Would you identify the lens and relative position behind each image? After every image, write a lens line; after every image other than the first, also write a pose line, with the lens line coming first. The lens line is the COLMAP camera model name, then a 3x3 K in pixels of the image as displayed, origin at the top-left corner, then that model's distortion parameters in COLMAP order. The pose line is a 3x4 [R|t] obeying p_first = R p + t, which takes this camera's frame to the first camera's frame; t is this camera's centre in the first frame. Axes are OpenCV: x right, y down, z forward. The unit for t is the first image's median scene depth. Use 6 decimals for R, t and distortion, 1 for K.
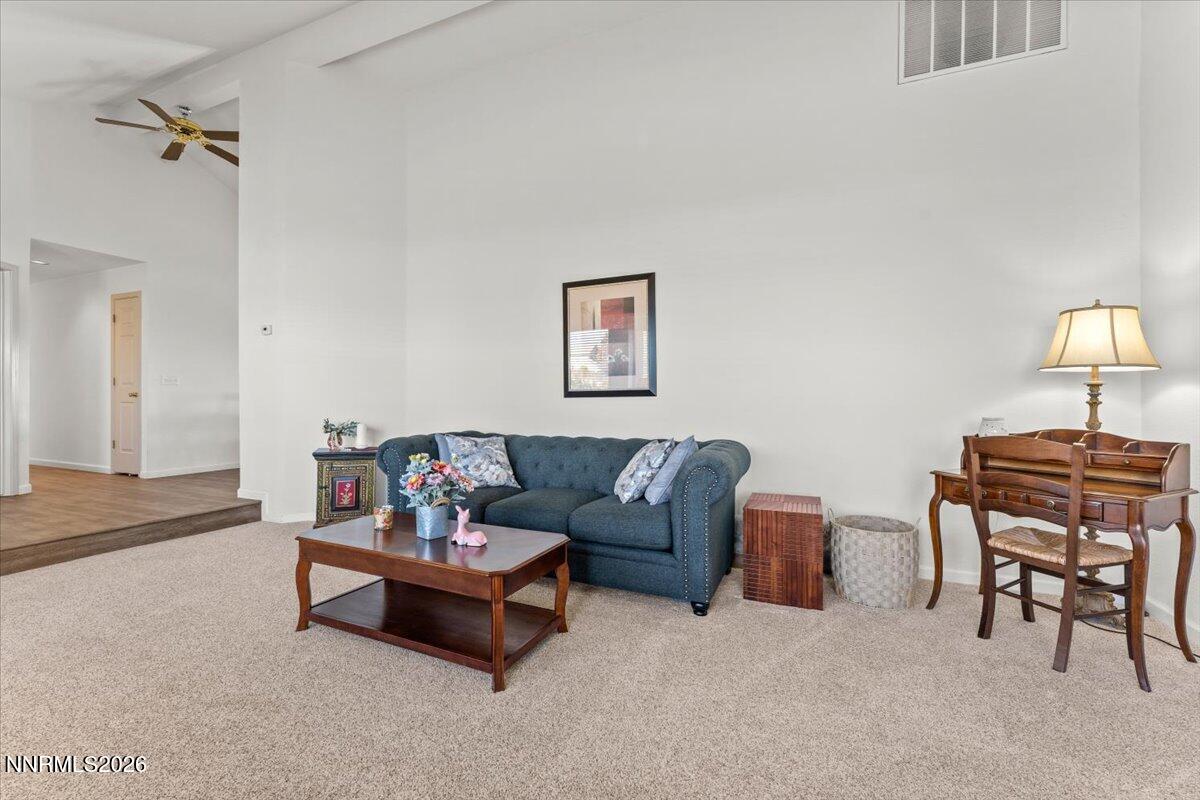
lens RADIAL K [[513.6, 0, 602.1], [0, 513.6, 397.9], [0, 0, 1]] dist [-0.002748, 0.000191]
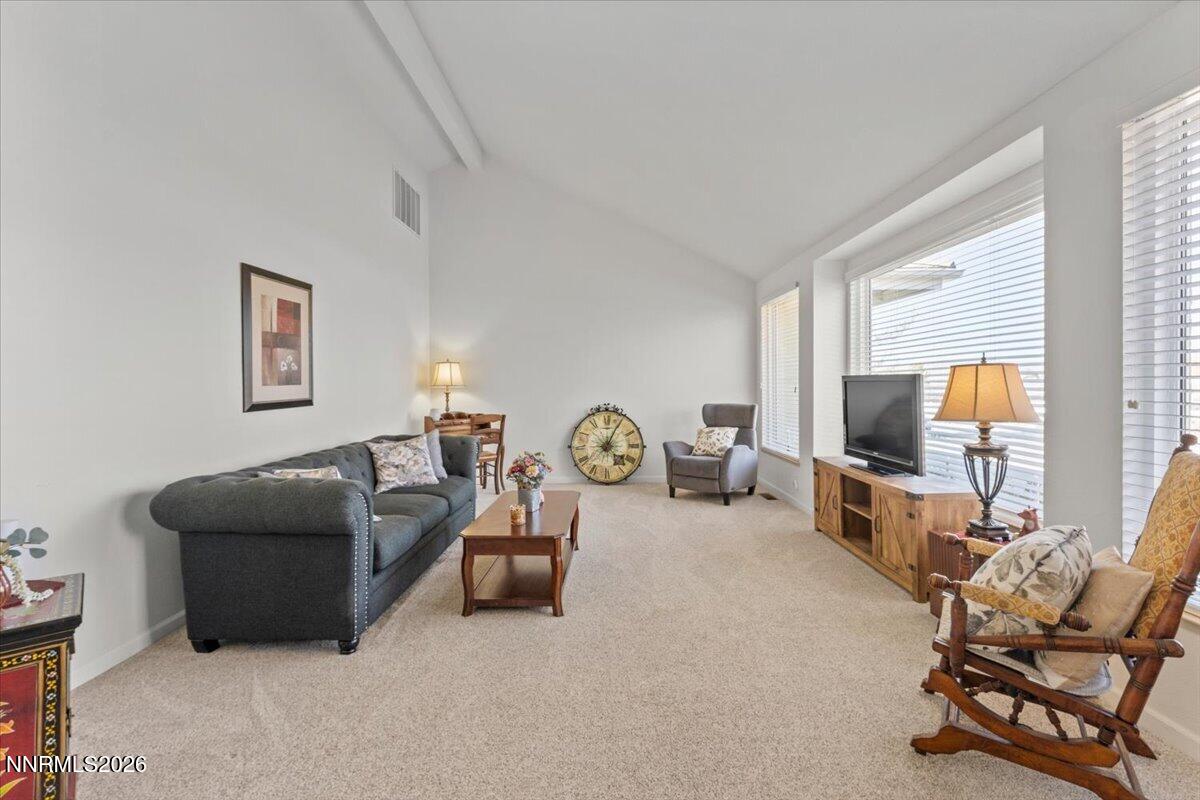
lens RADIAL K [[513.6, 0, 597.1], [0, 513.6, 389.0], [0, 0, 1]] dist [-0.002748, 0.000191]
pose [[-0.398412, -0.003322, 0.917201, -1.034214], [0.010732, 0.999908, 0.008283, -0.037160], [-0.917144, 0.013144, -0.398340, 0.856364]]
